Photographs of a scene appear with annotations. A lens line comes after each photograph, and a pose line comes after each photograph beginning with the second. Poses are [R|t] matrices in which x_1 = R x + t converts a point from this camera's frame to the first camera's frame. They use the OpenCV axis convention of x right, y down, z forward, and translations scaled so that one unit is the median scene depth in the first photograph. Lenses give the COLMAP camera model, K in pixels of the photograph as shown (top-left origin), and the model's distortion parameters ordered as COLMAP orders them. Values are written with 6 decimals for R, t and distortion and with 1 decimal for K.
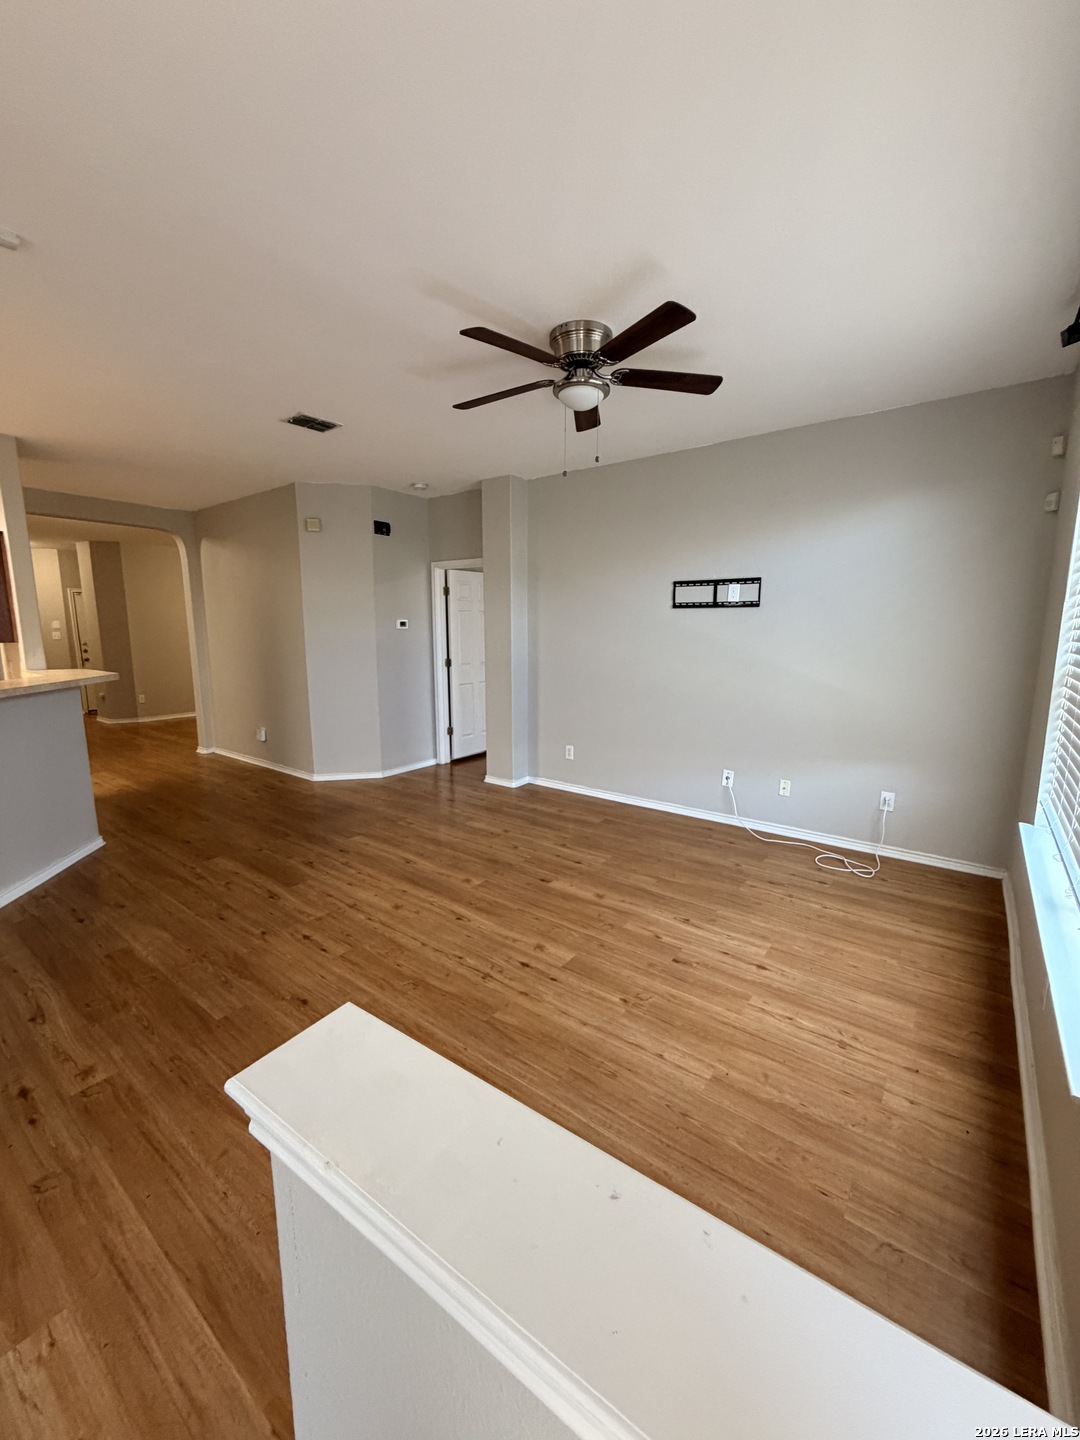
lens RADIAL K [[573.7, 0, 538.7], [0, 573.7, 719.1], [0, 0, 1]] dist [-0.002763, 0.000596]
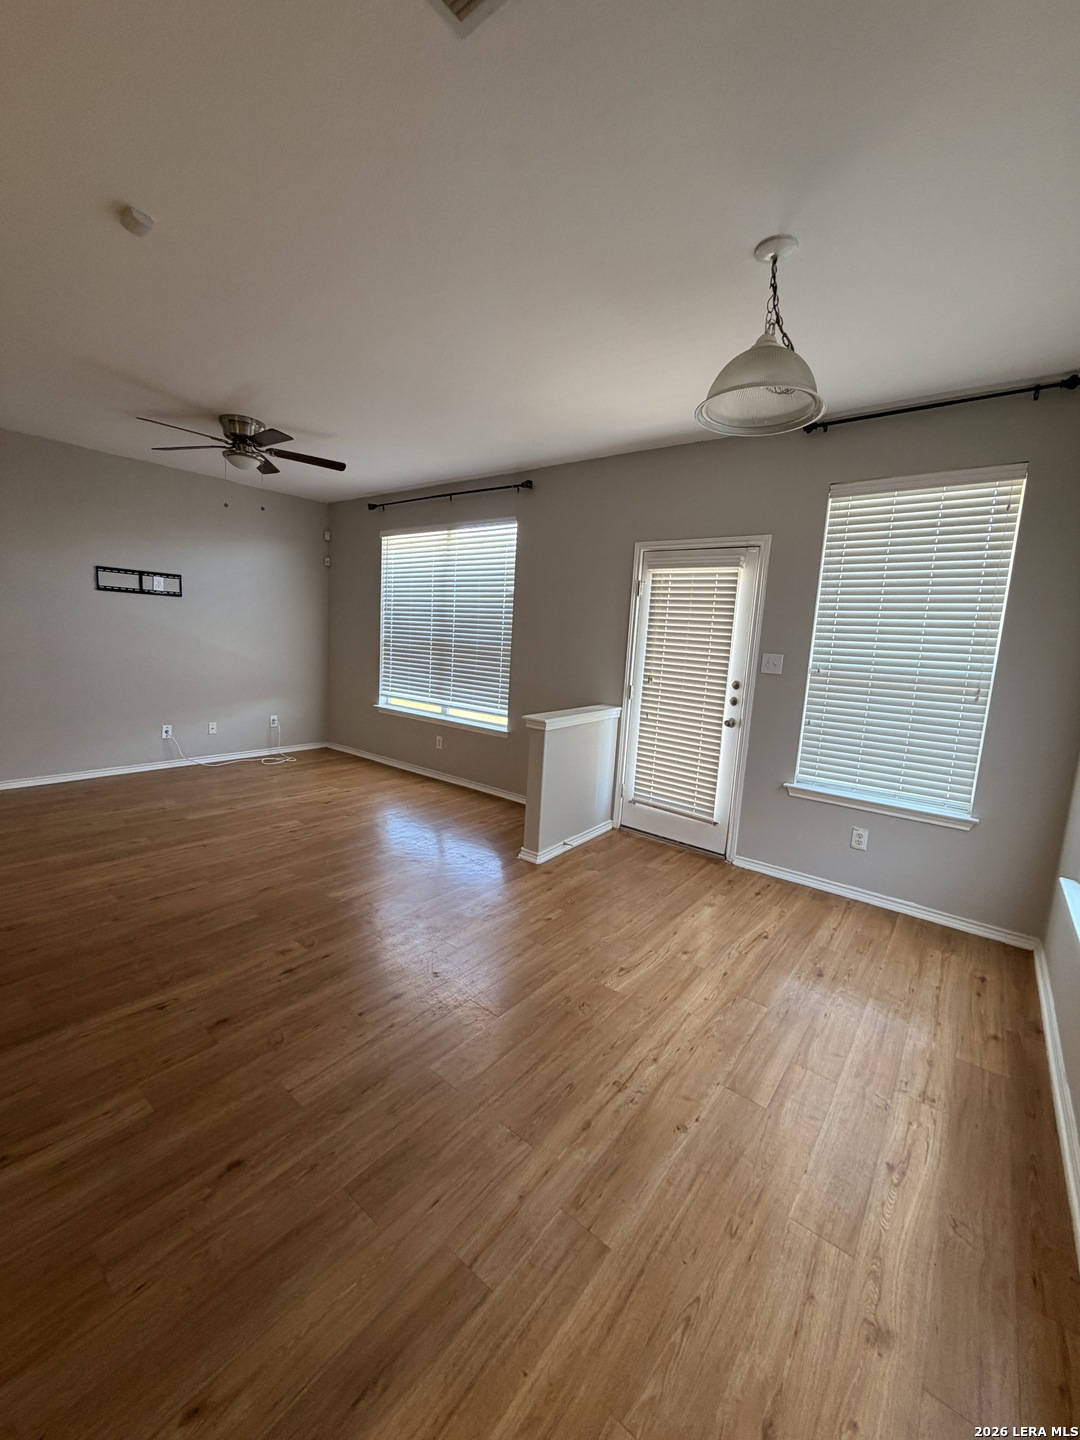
lens RADIAL K [[573.7, 0, 538.7], [0, 573.7, 719.1], [0, 0, 1]] dist [-0.002763, 0.000596]
pose [[0.022628, -0.143318, 0.989418, -1.044446], [0.104830, 0.984556, 0.140217, -0.016630], [-0.994233, 0.100548, 0.037303, 0.163751]]
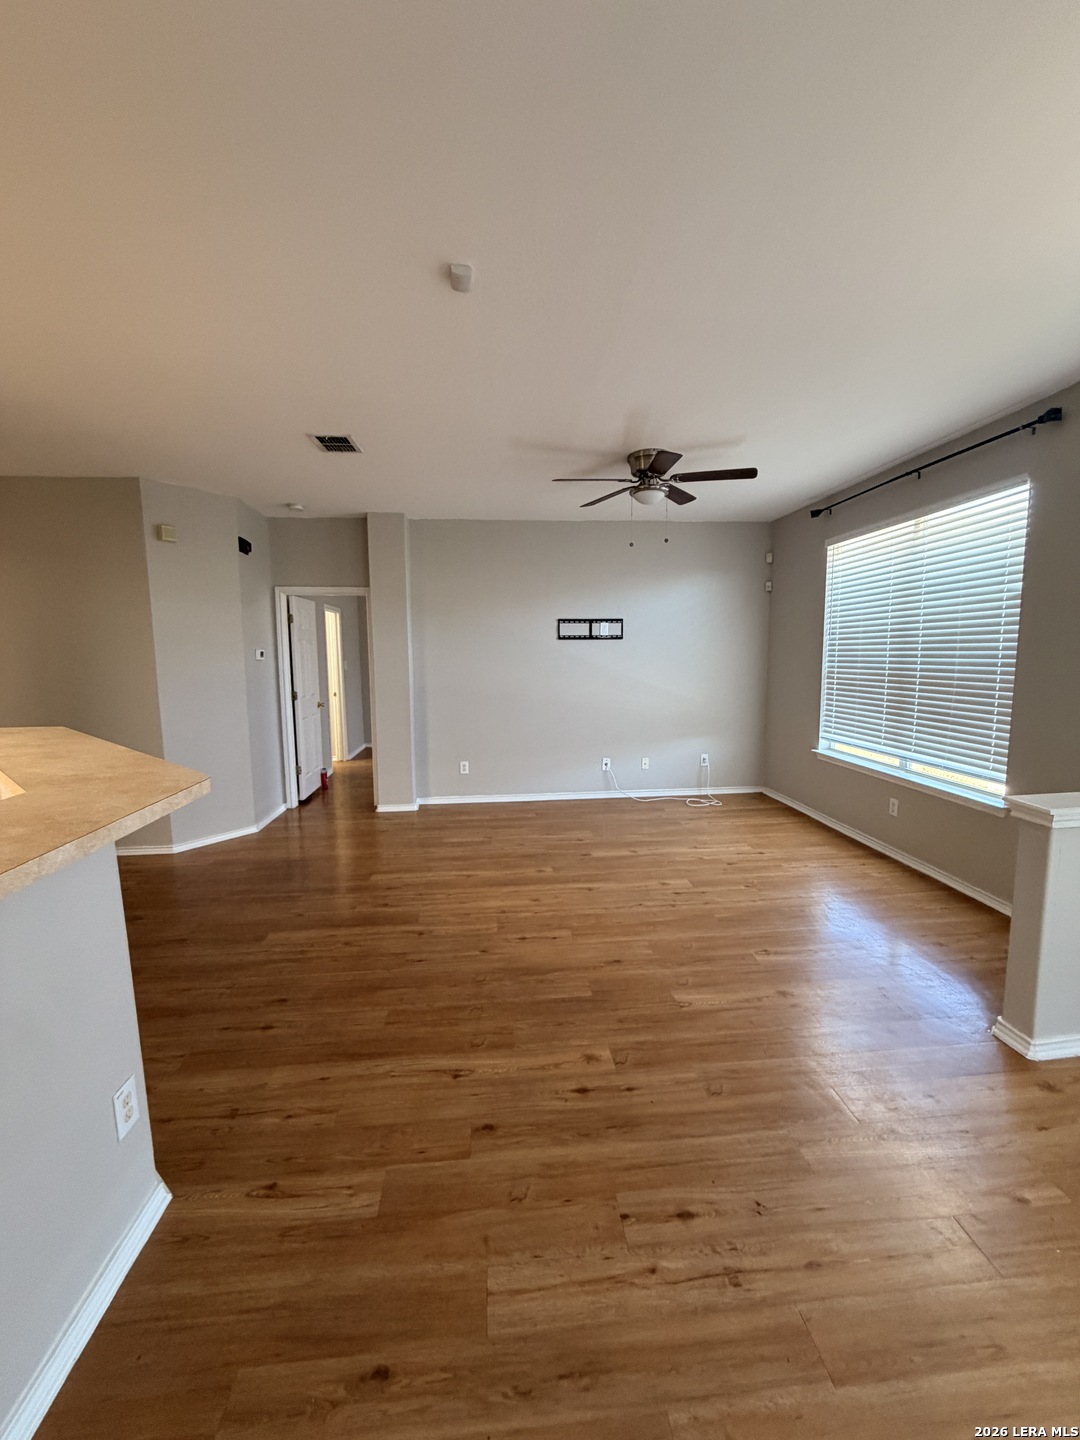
lens RADIAL K [[573.7, 0, 538.7], [0, 573.7, 719.1], [0, 0, 1]] dist [-0.002763, 0.000596]
pose [[0.739198, -0.085037, 0.668098, -0.804777], [0.118349, 0.992962, -0.004557, -0.018117], [-0.663009, 0.082437, 0.744059, 0.101659]]
